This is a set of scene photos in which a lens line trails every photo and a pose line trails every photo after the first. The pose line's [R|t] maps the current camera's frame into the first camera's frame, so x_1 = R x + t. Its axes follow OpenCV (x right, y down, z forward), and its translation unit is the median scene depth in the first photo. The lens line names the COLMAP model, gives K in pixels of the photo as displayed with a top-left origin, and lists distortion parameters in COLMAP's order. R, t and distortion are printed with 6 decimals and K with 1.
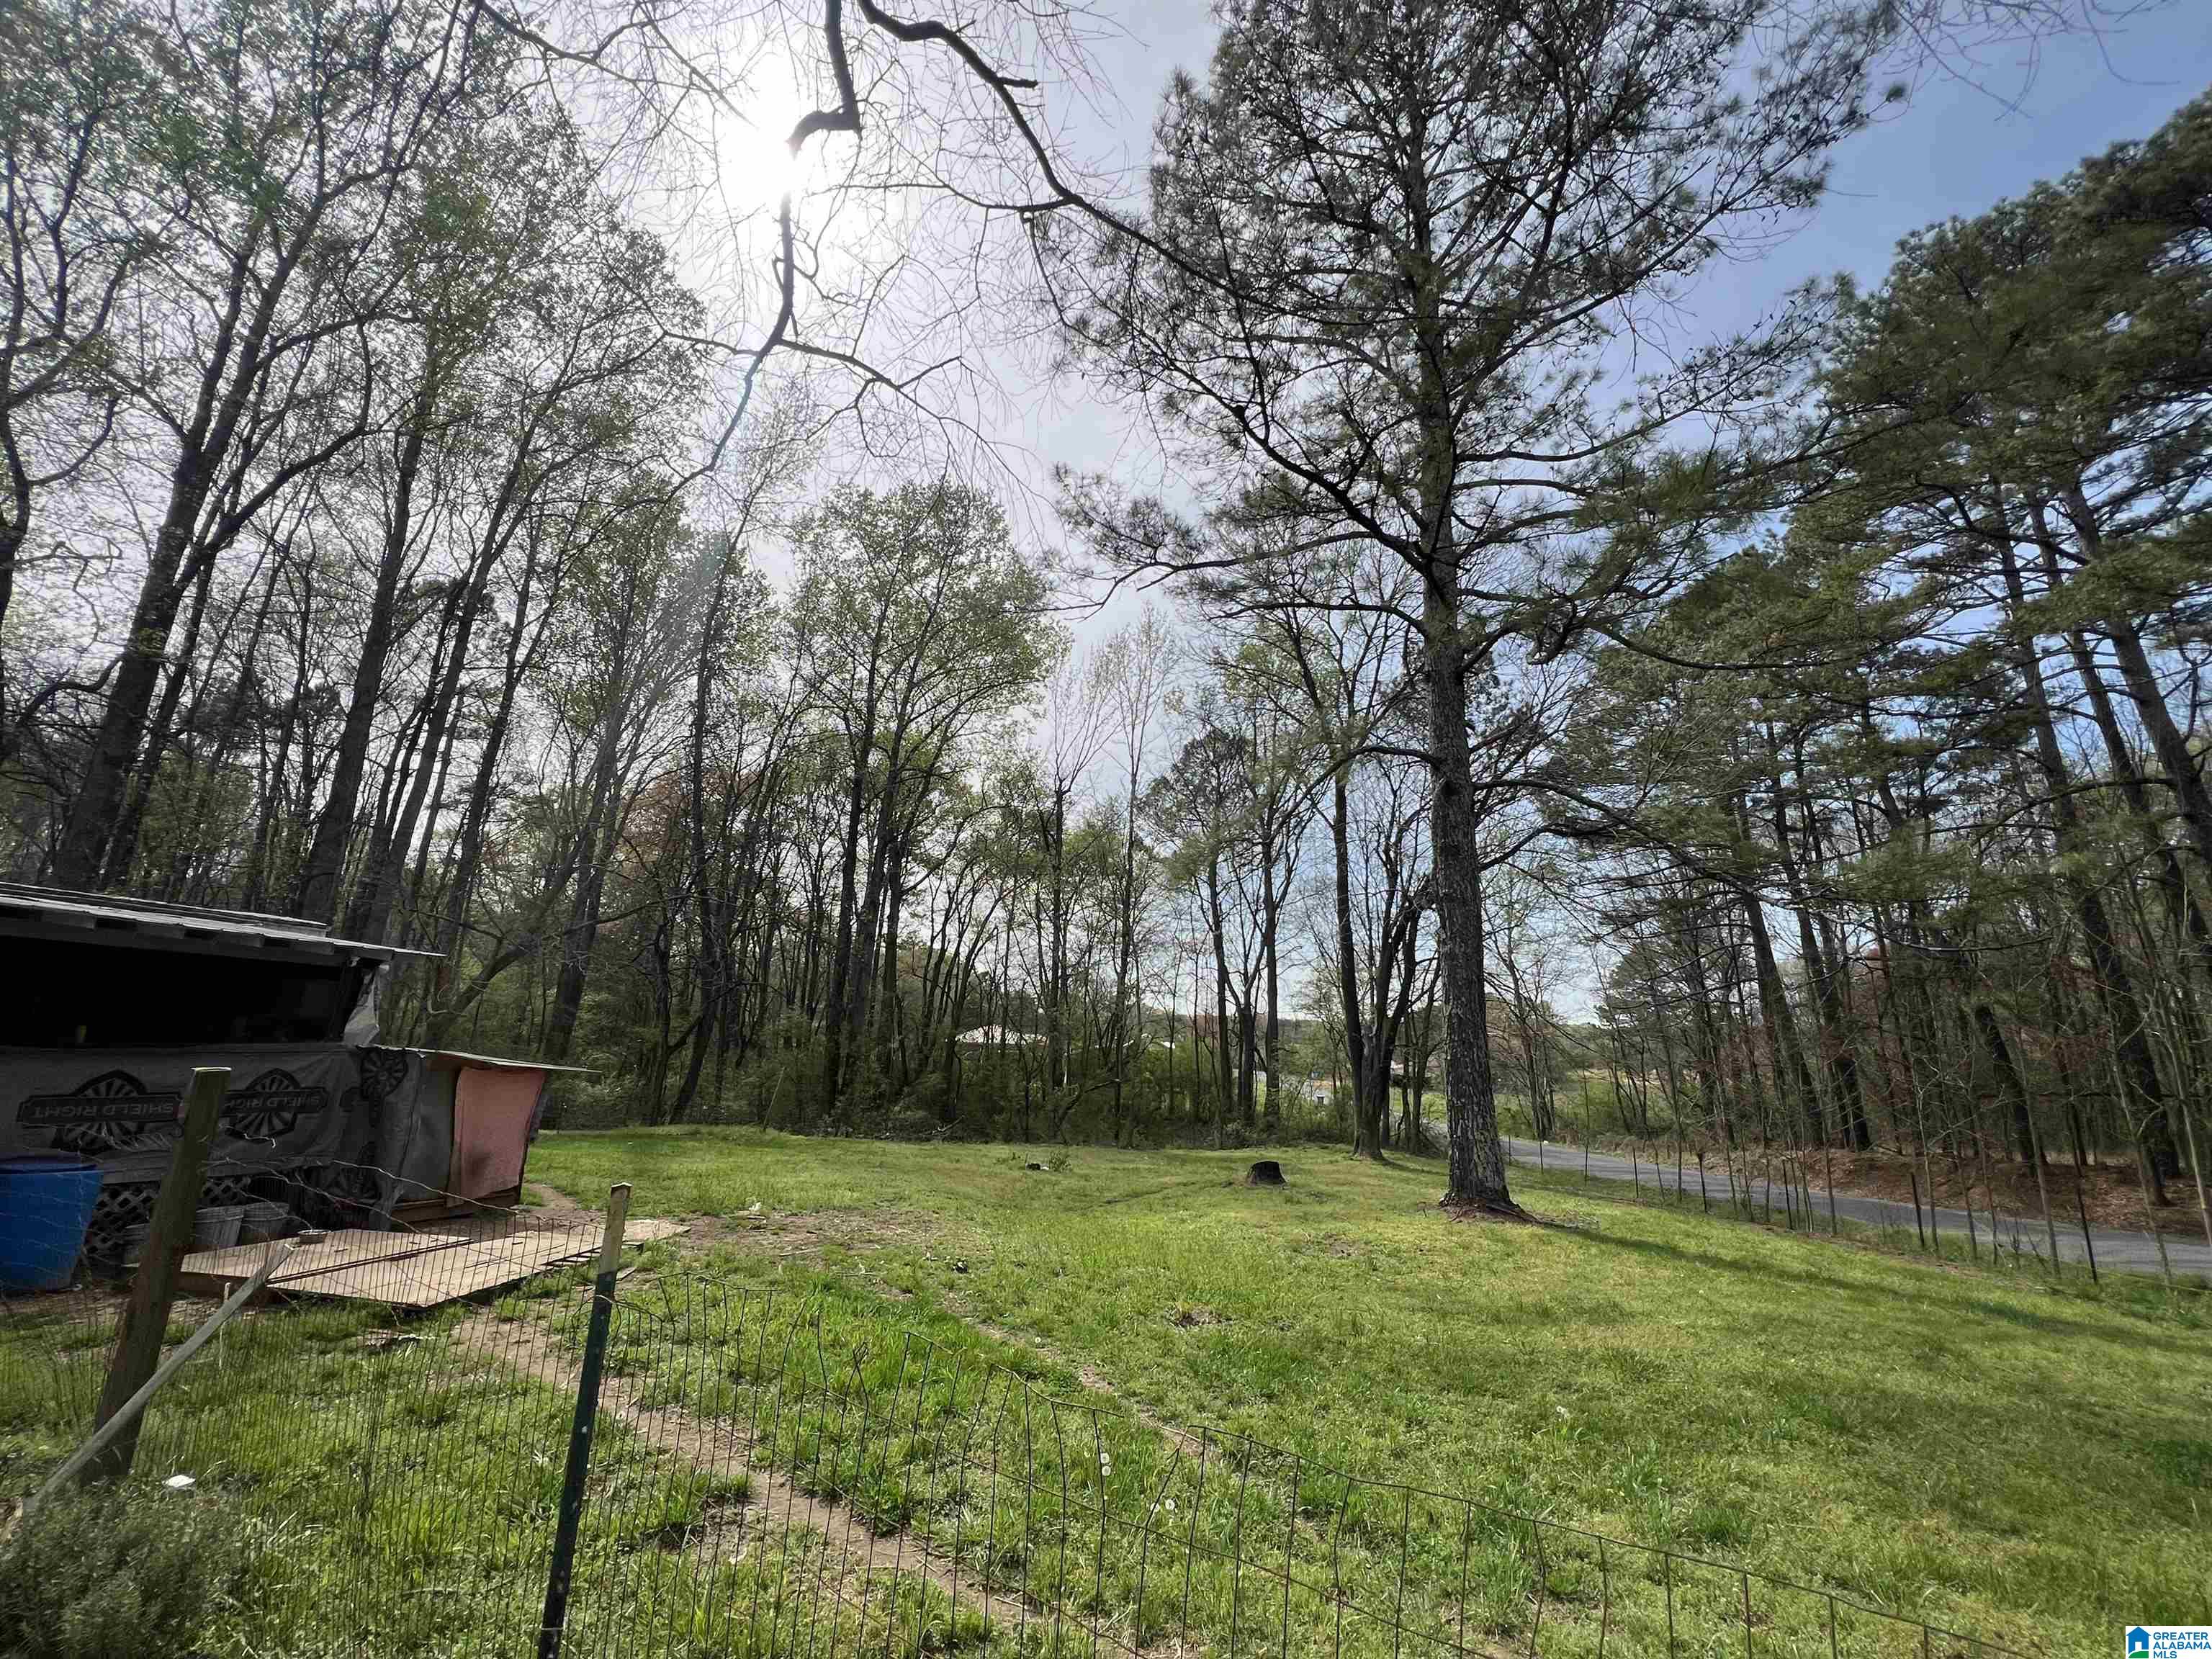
lens RADIAL K [[886.6, 0, 1104.7], [0, 886.6, 824.9], [0, 0, 1]] dist [-0.003208, 0.000832]
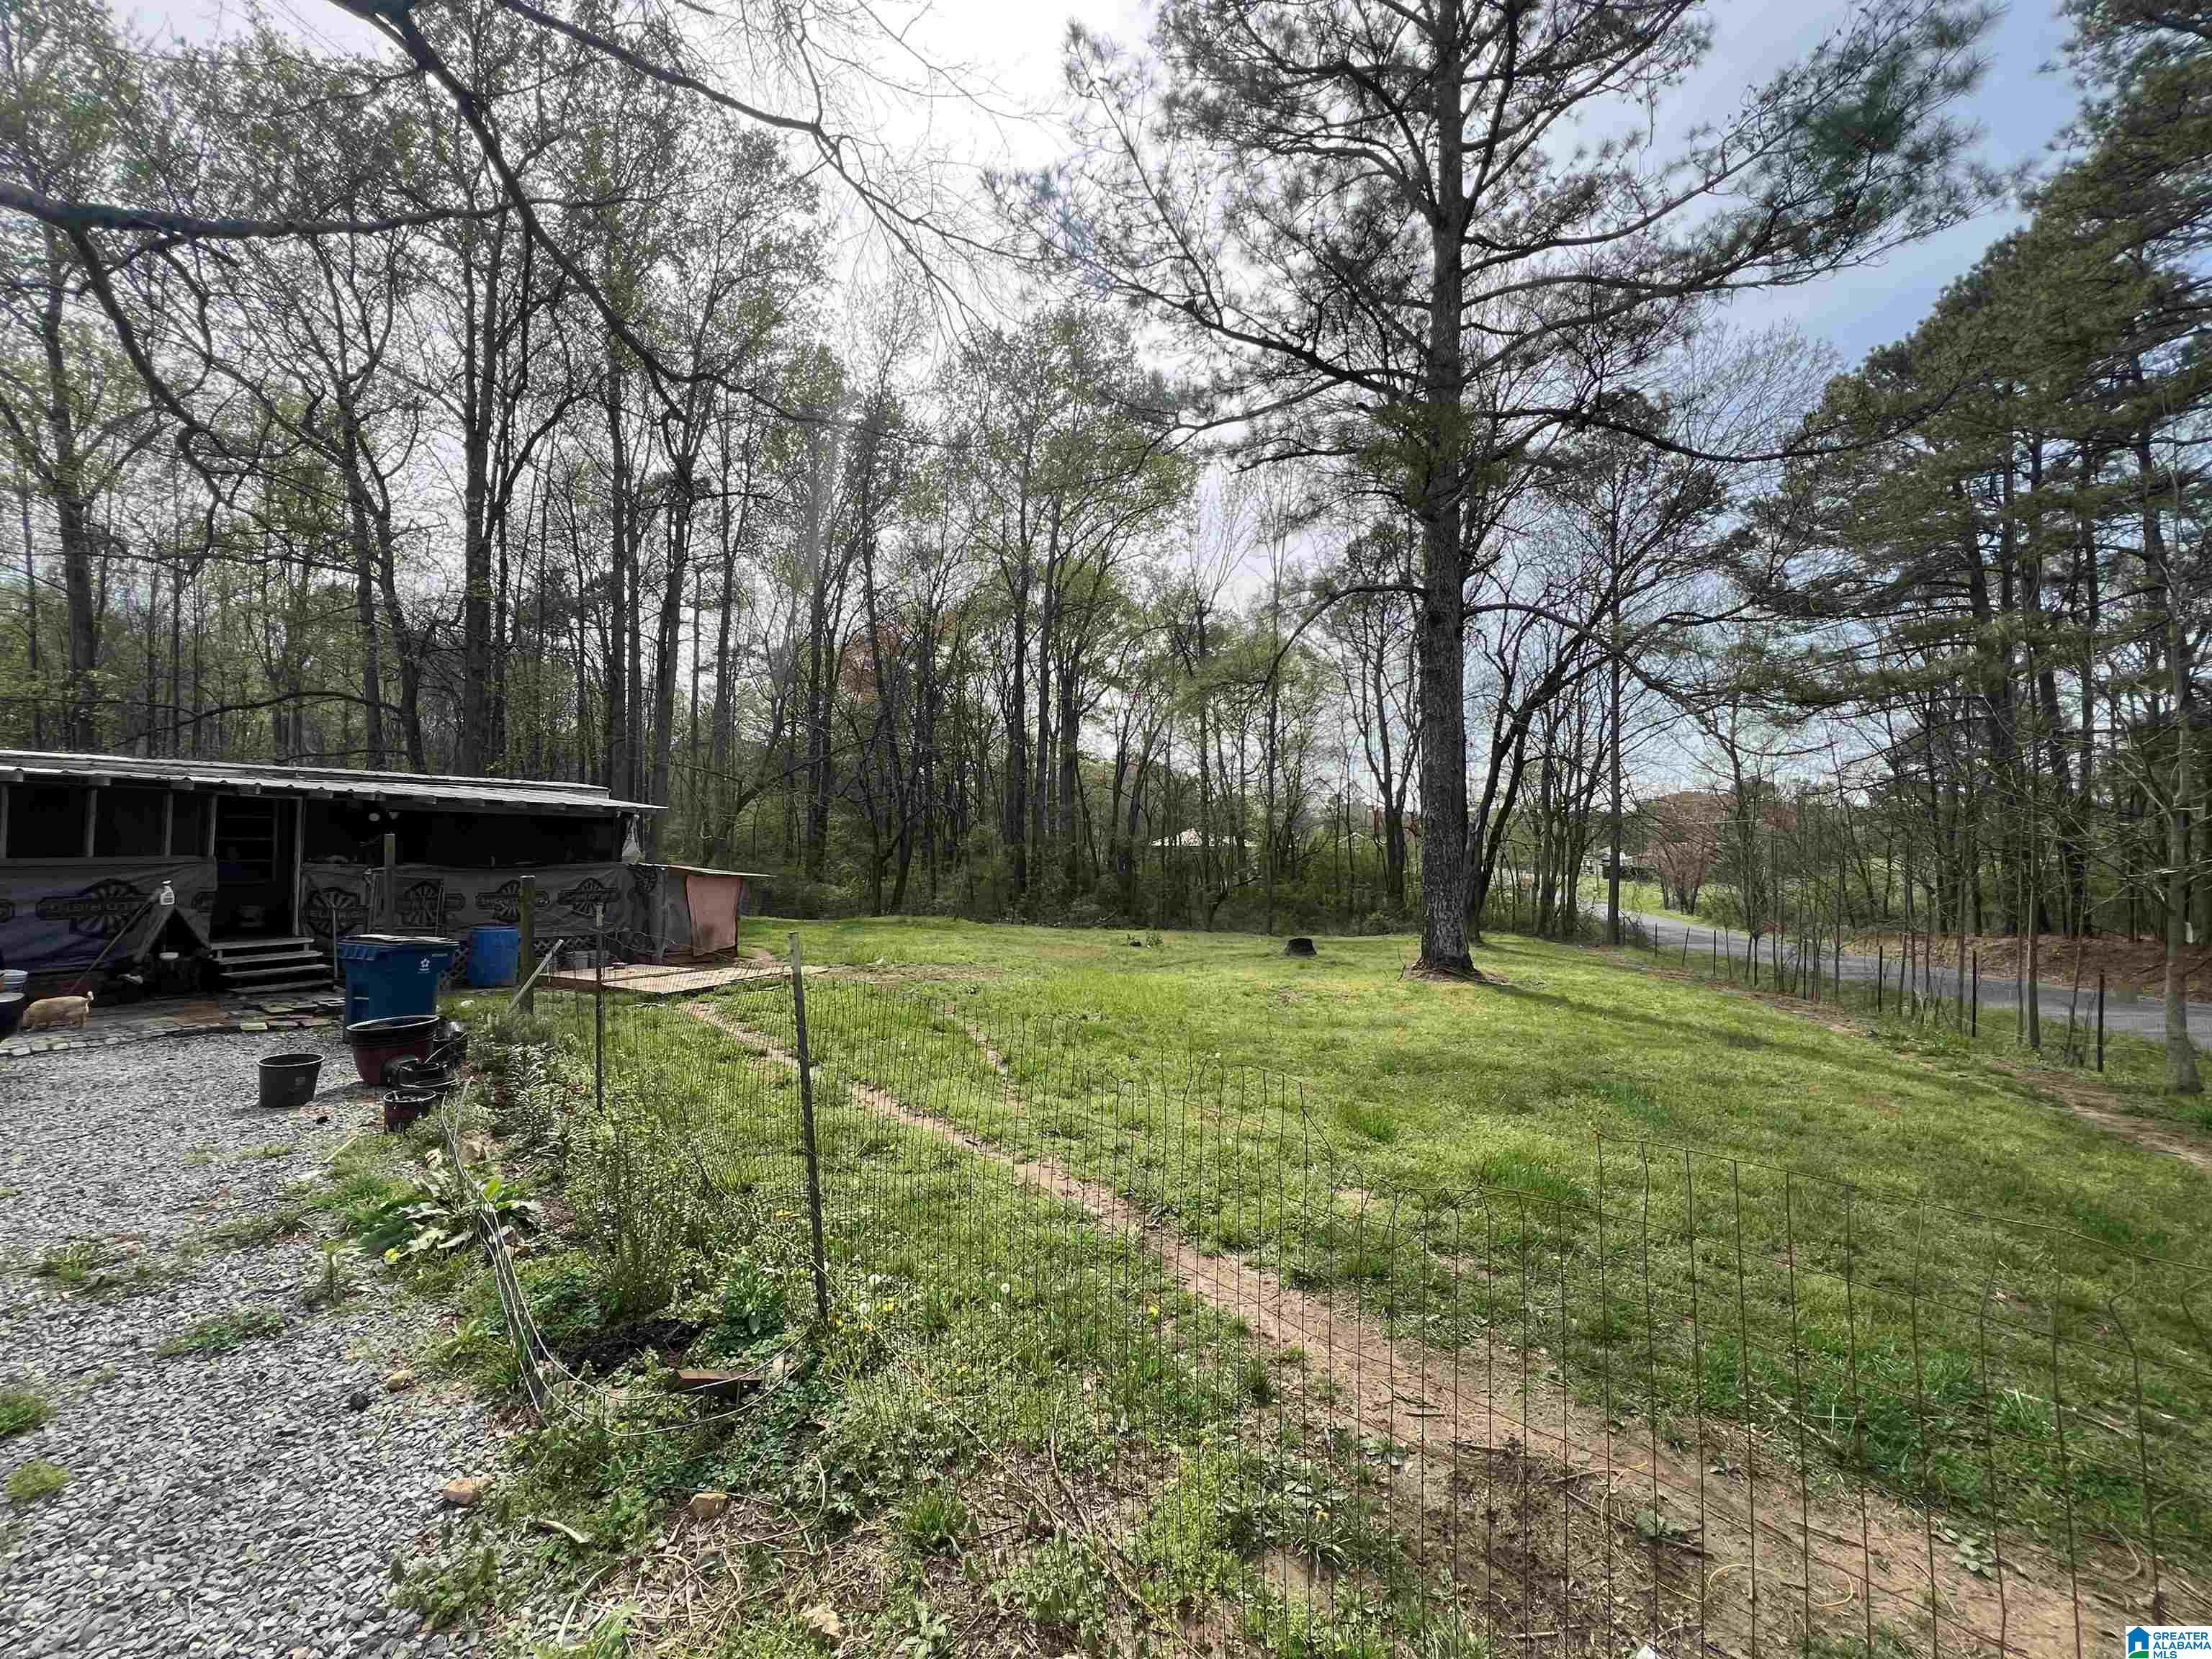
lens RADIAL K [[886.6, 0, 1104.7], [0, 886.6, 824.9], [0, 0, 1]] dist [-0.003208, 0.000832]
pose [[0.967302, -0.031268, -0.251693, 0.132297], [0.085453, 0.974528, 0.207346, -0.027156], [0.238799, -0.222074, 0.945335, -0.103543]]
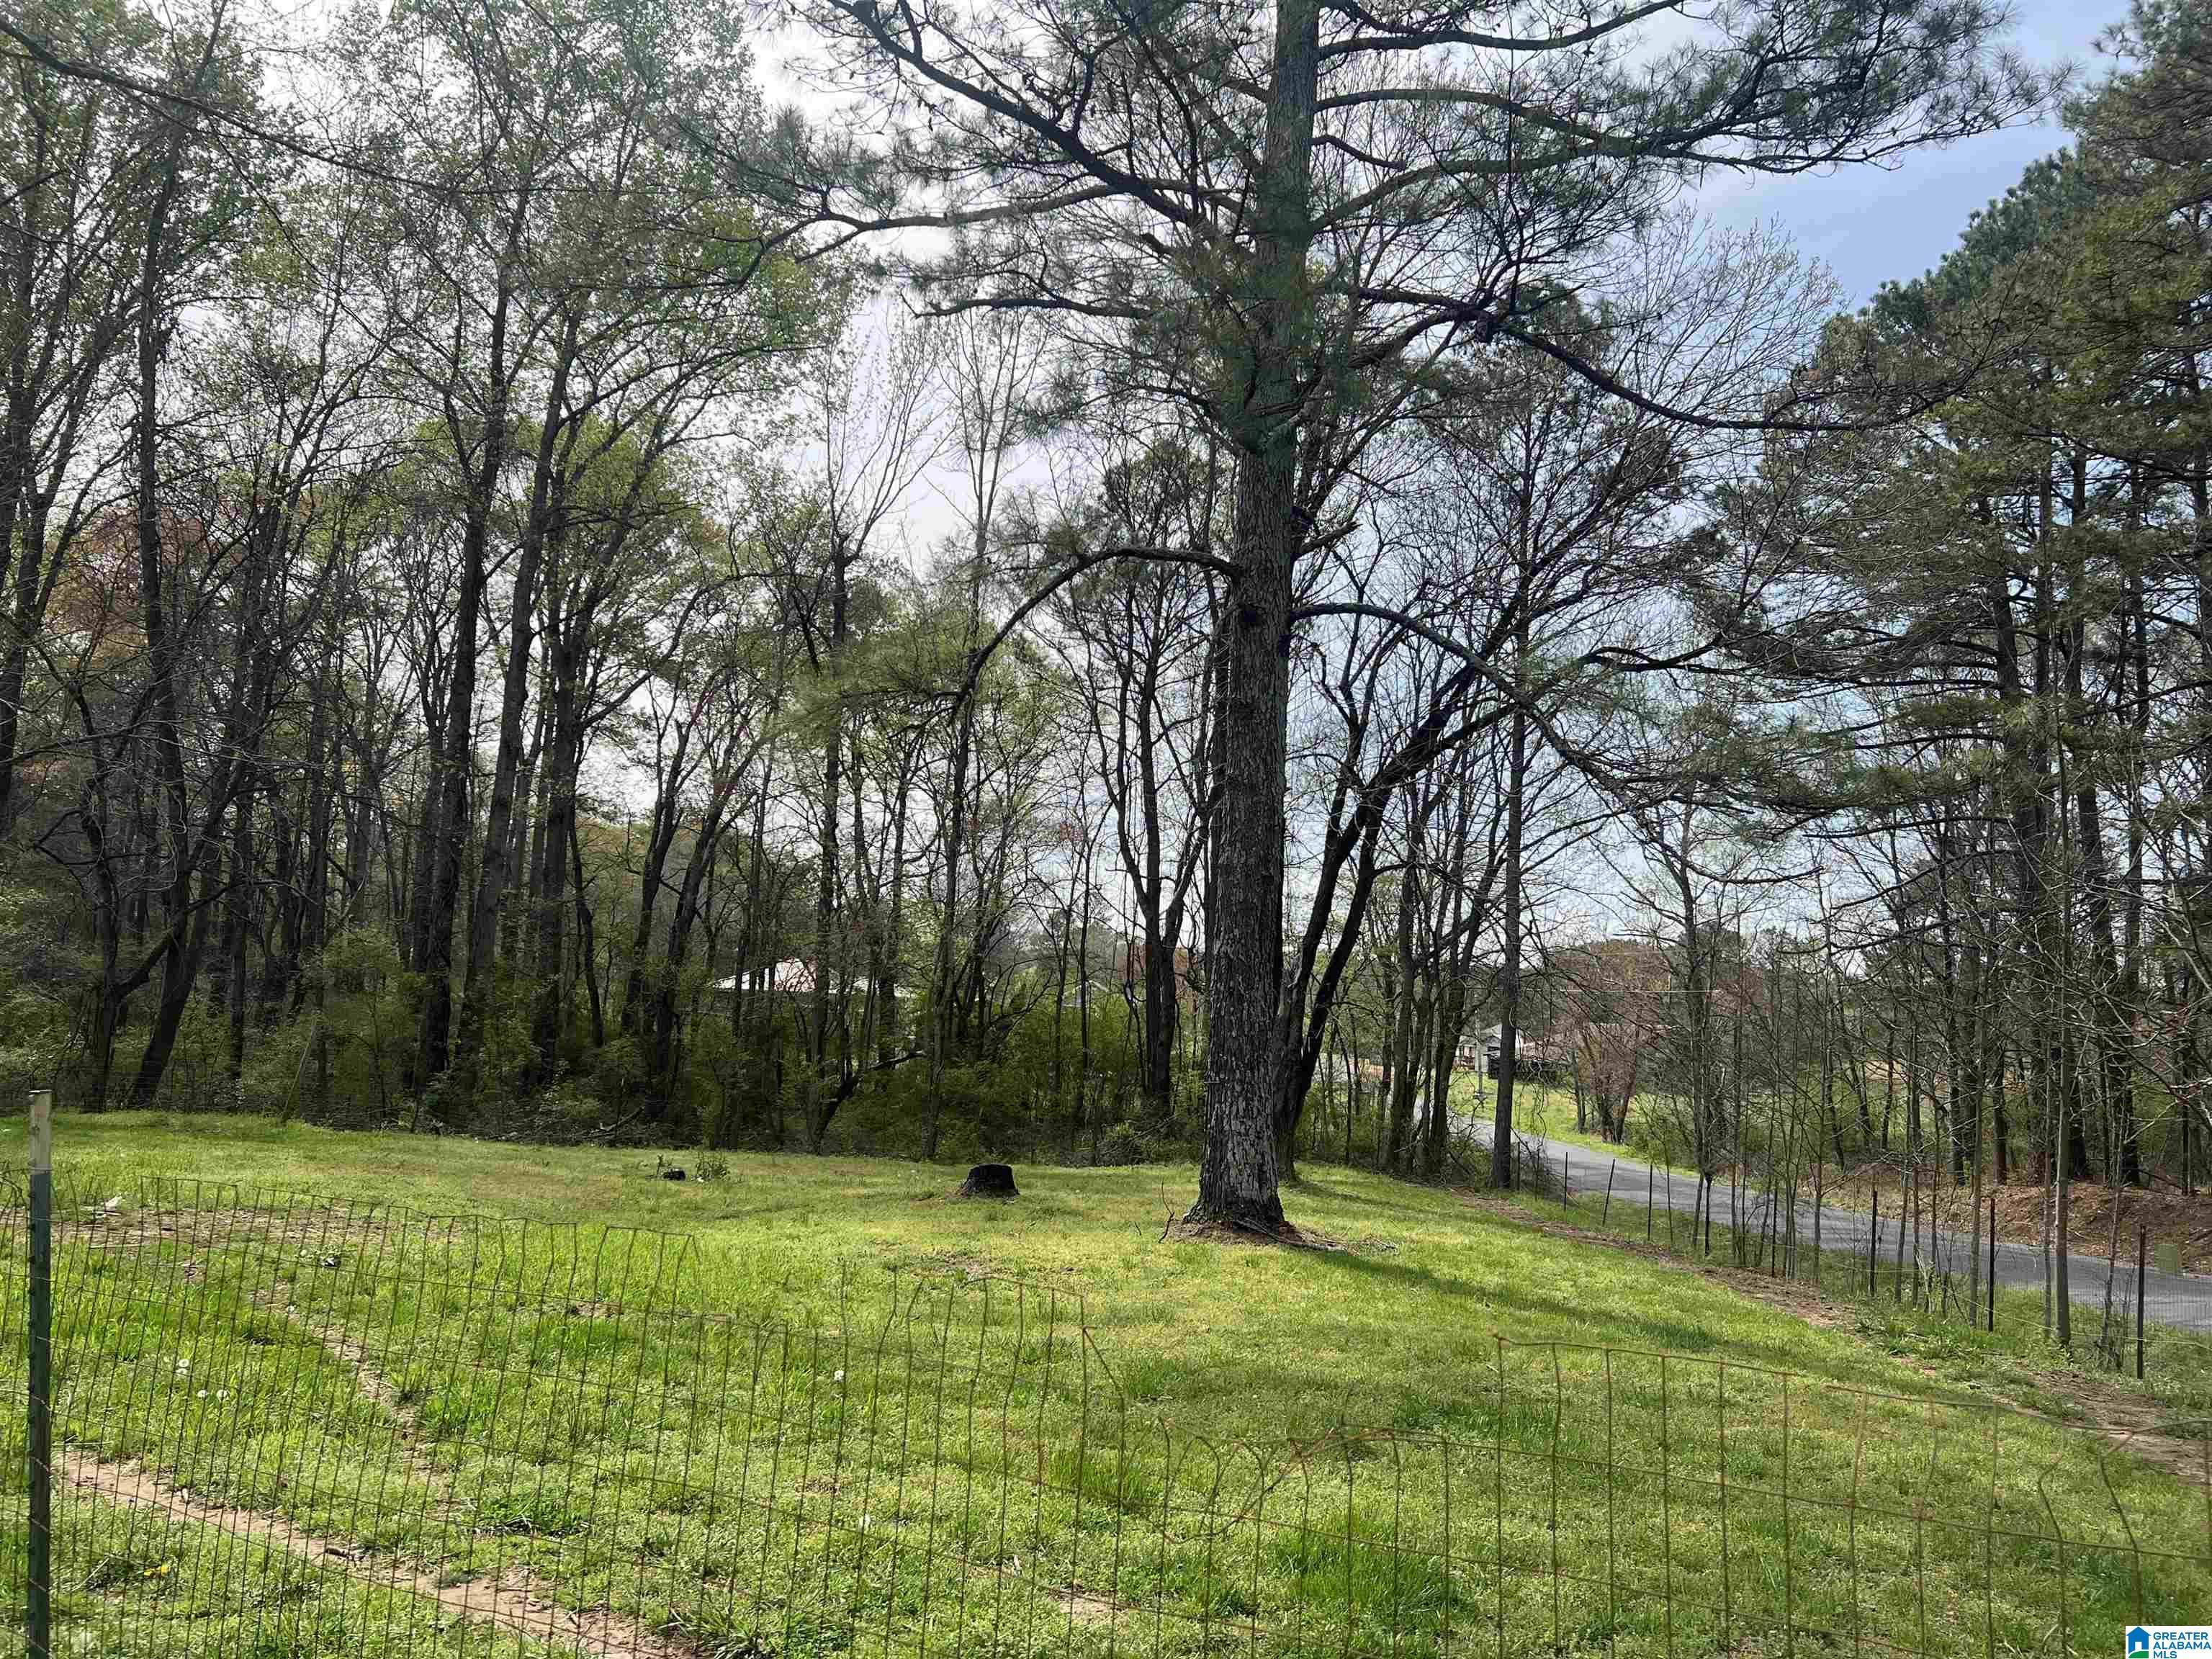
lens RADIAL K [[1656.8, 0, 1123.9], [0, 1656.8, 842.5], [0, 0, 1]] dist [0.051662, -0.058403]
pose [[0.998977, 0.022628, 0.039164, 0.128898], [-0.028207, 0.988534, 0.148342, -0.026988], [-0.035358, -0.149295, 0.988160, -0.113850]]
